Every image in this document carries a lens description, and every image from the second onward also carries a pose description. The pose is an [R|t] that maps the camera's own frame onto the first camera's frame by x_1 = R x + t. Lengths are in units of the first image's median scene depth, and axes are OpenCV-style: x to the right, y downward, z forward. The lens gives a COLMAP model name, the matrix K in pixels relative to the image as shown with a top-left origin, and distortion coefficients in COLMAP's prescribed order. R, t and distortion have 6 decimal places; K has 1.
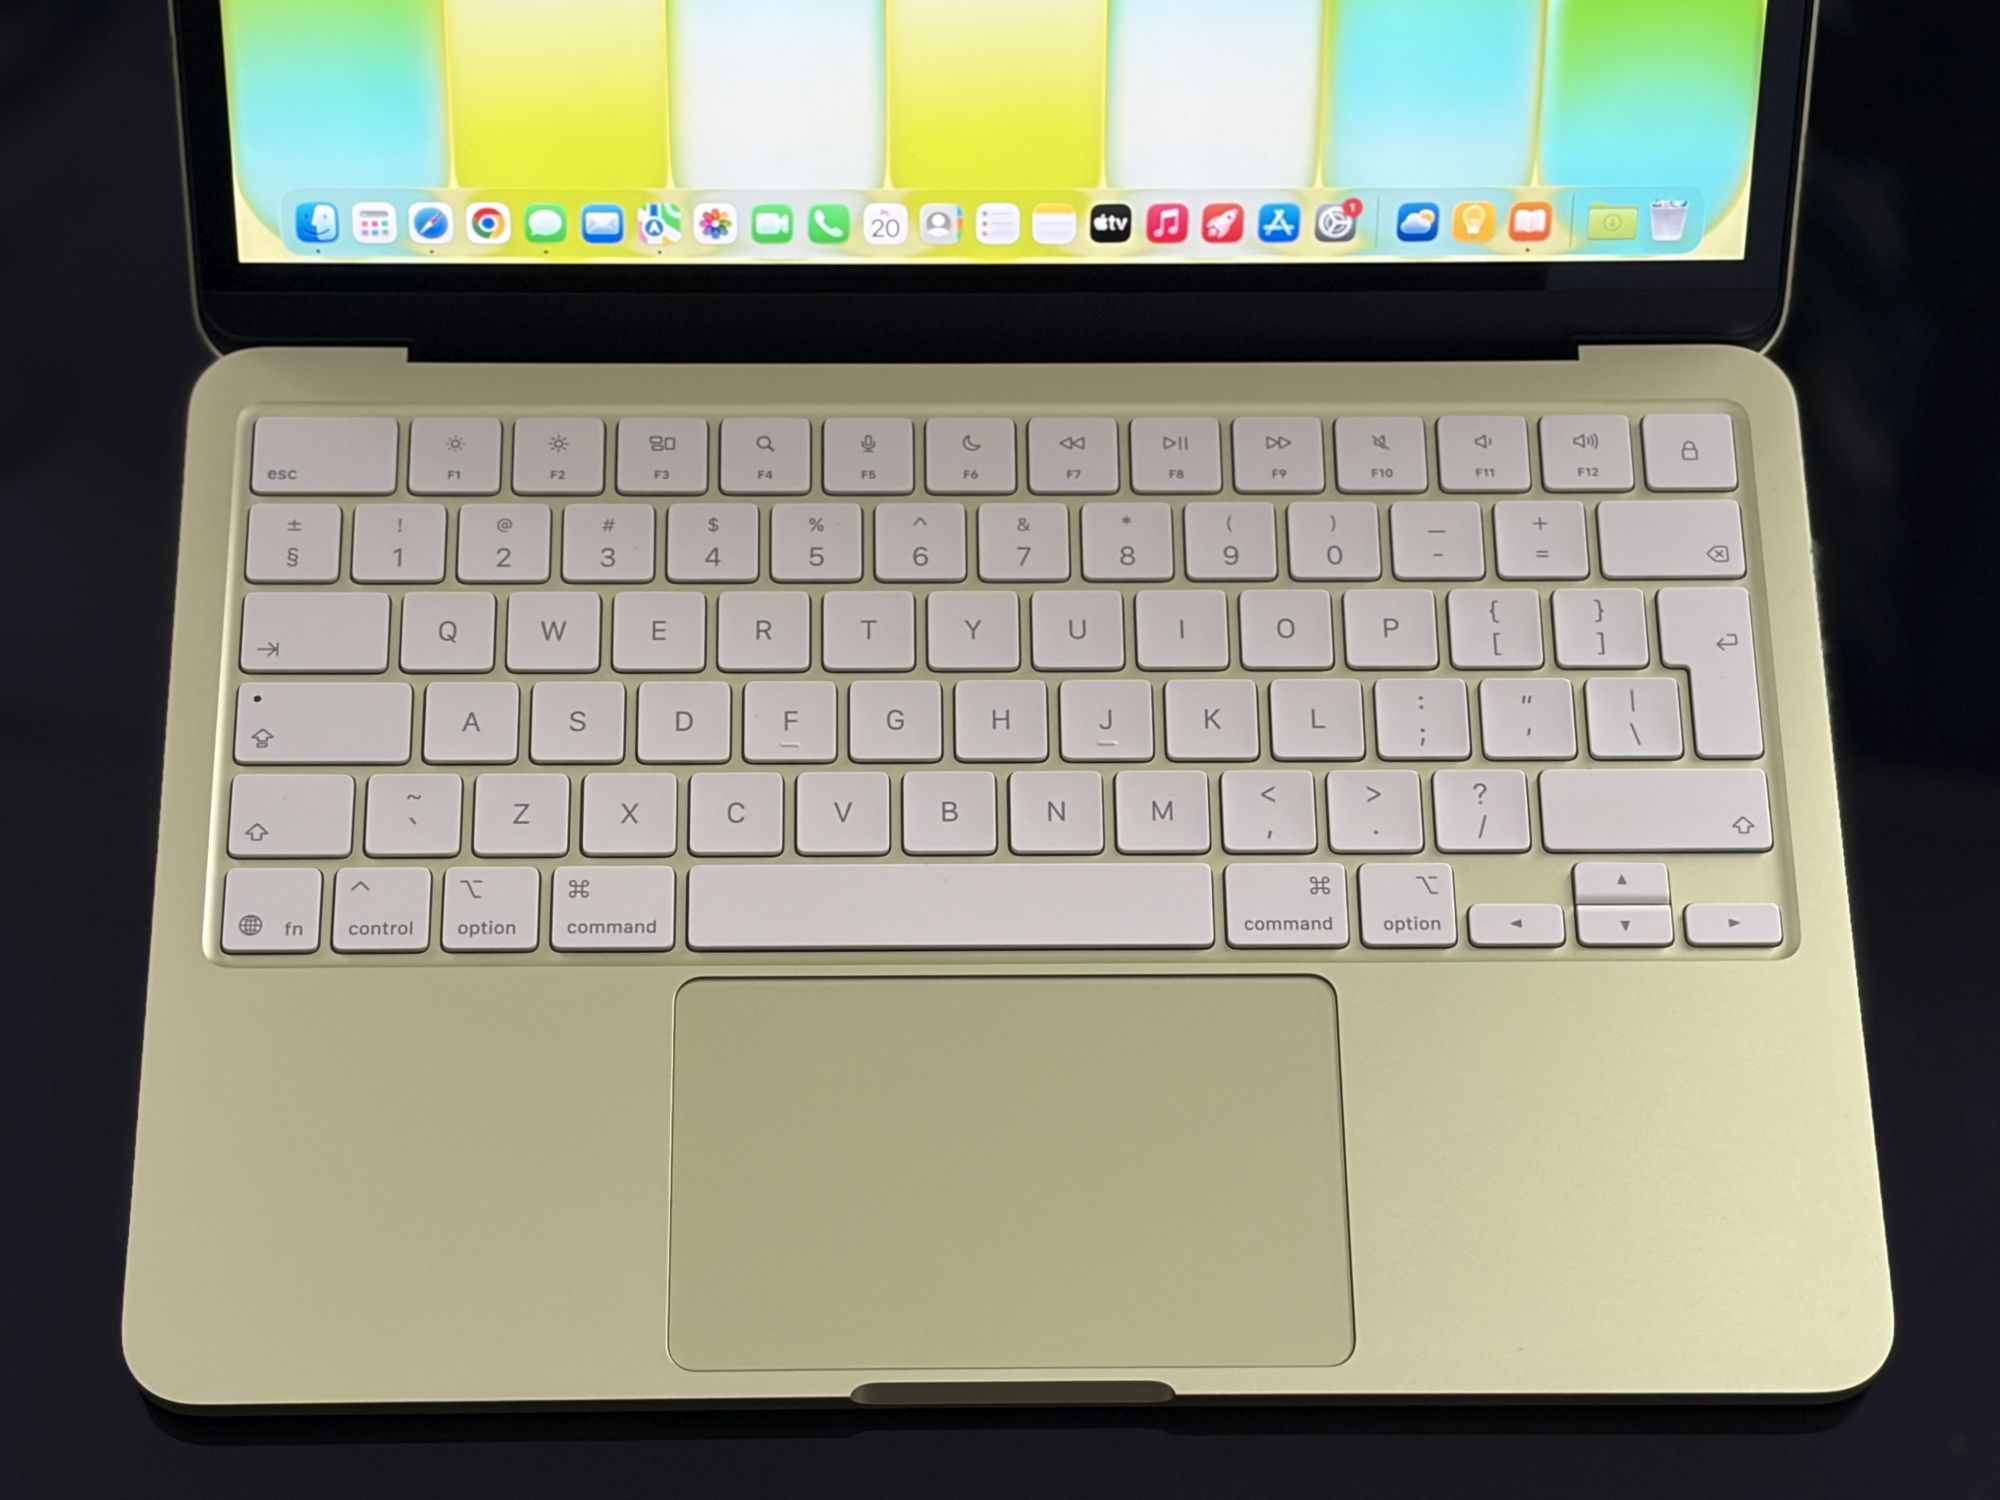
lens RADIAL K [[4999.0, 0, 1000.0], [0, 4999.0, 750.0], [0, 0, 1]] dist [0.157101, -0.450729]
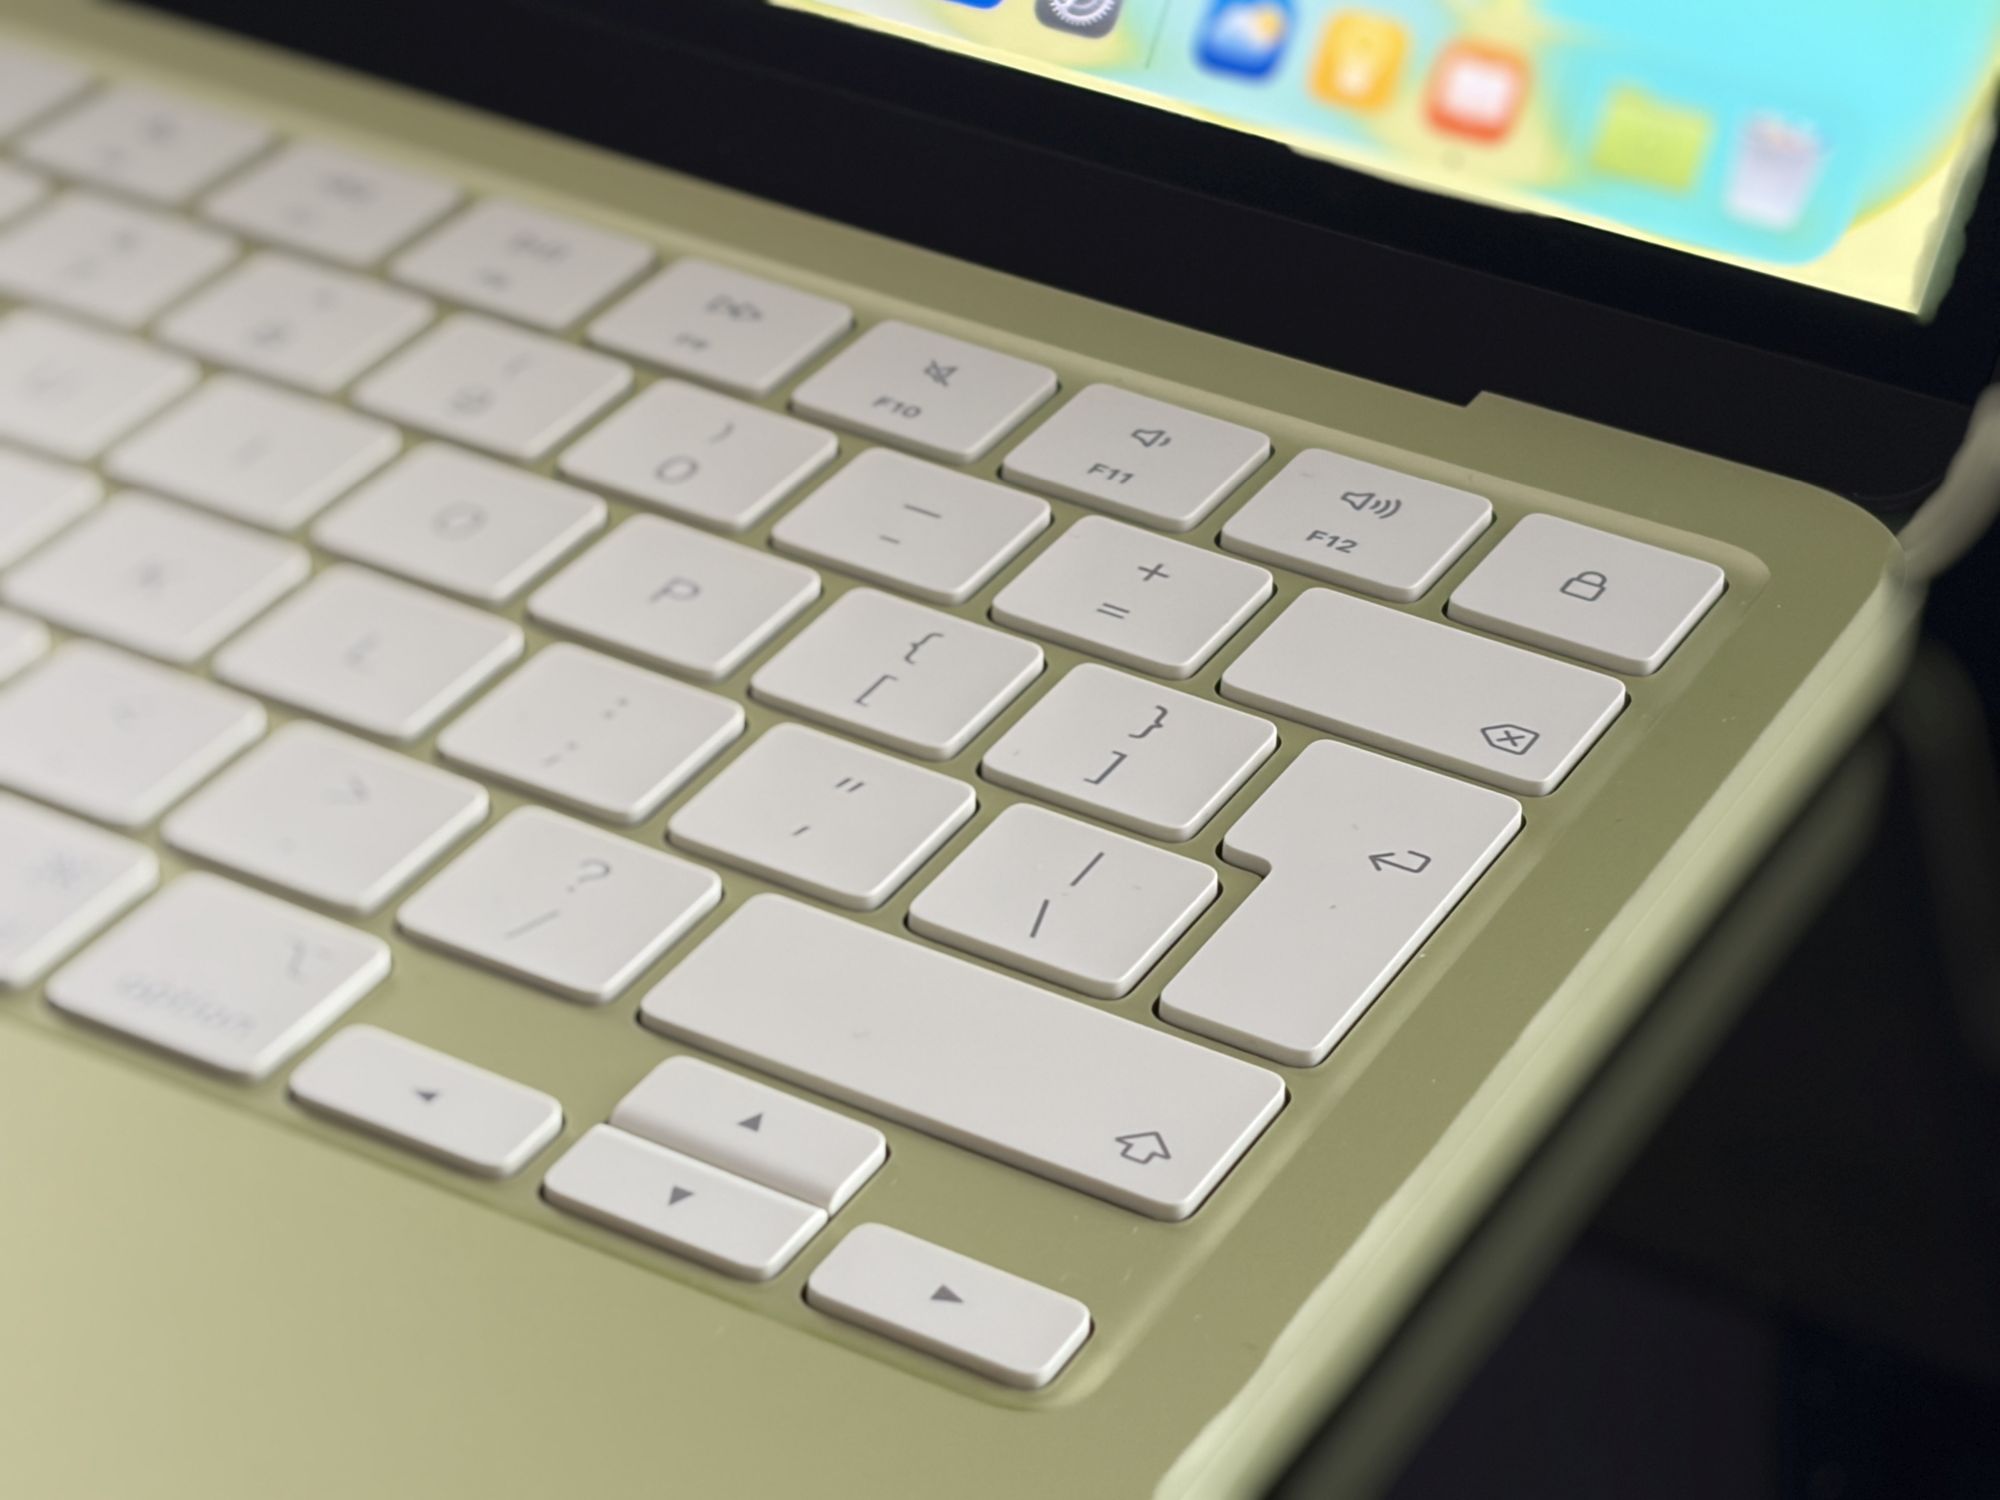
lens RADIAL K [[4999.0, 0, 1000.0], [0, 4999.0, 750.0], [0, 0, 1]] dist [0.157101, -0.450729]
pose [[0.863309, 0.283684, -0.417398, 0.270294], [-0.455419, 0.794294, -0.402107, 0.135219], [0.217465, 0.537233, 0.814917, 0.671985]]
